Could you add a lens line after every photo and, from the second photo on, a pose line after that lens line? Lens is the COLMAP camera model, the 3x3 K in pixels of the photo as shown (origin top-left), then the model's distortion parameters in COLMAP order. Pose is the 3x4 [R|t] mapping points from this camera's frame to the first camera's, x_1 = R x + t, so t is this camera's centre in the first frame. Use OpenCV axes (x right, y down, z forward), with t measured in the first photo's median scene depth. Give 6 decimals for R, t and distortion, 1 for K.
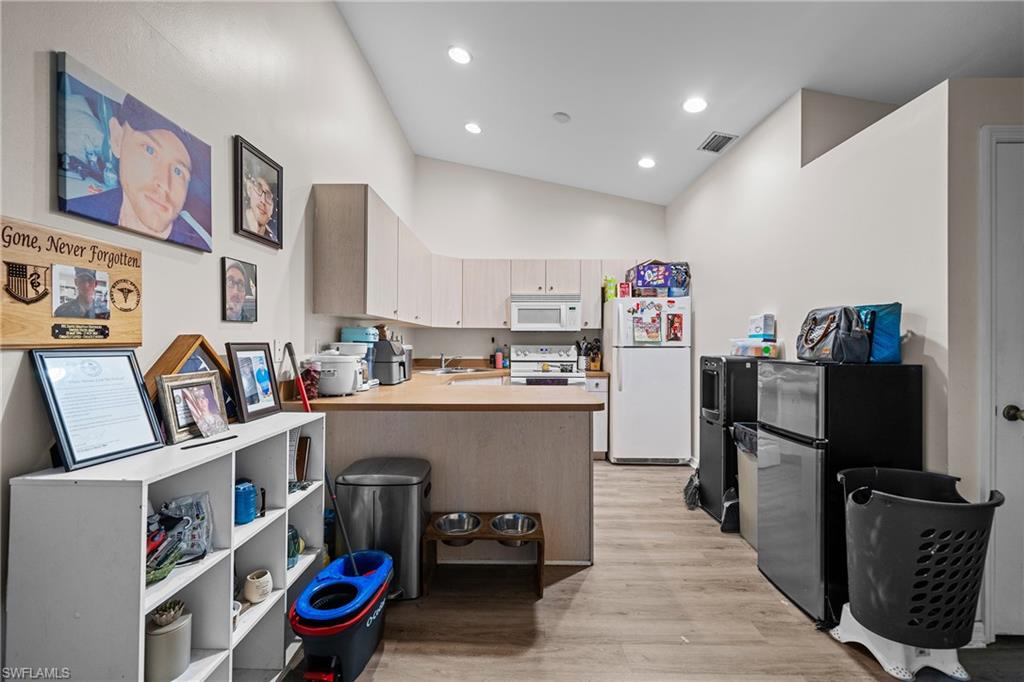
lens RADIAL K [[406.8, 0, 514.7], [0, 406.8, 335.0], [0, 0, 1]] dist [-0.001549, 0.000044]
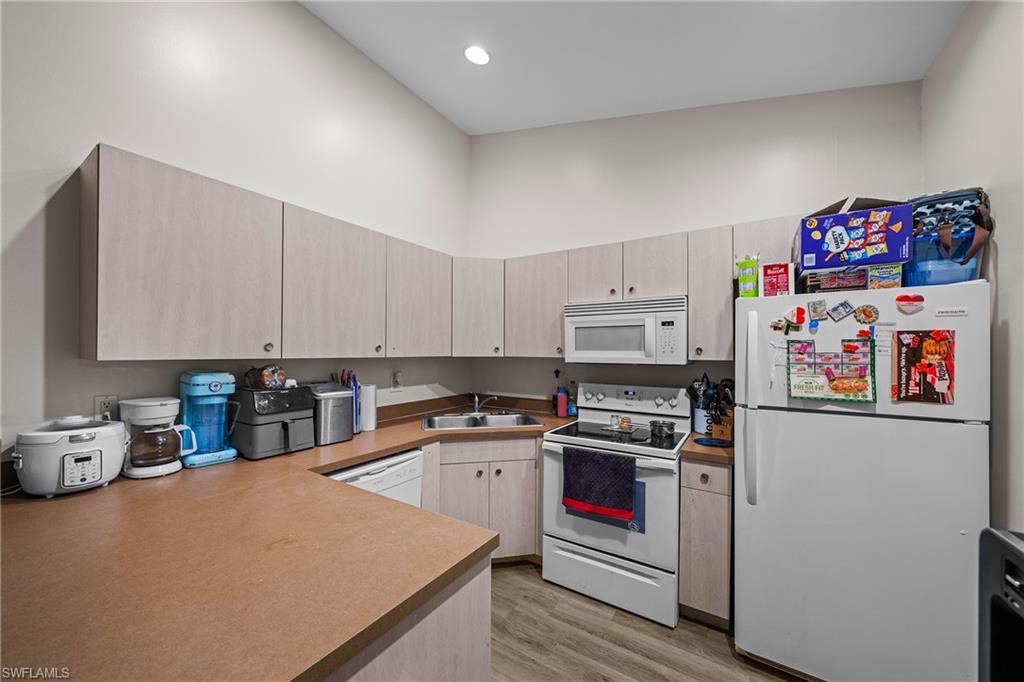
lens RADIAL K [[377.3, 0, 509.0], [0, 377.3, 346.1], [0, 0, 1]] dist [-0.004077, -0.000391]
pose [[0.840610, -0.005103, -0.541617, 0.250407], [0.006346, 0.999980, 0.000428, -0.038534], [0.541604, -0.003797, 0.840625, 0.485985]]
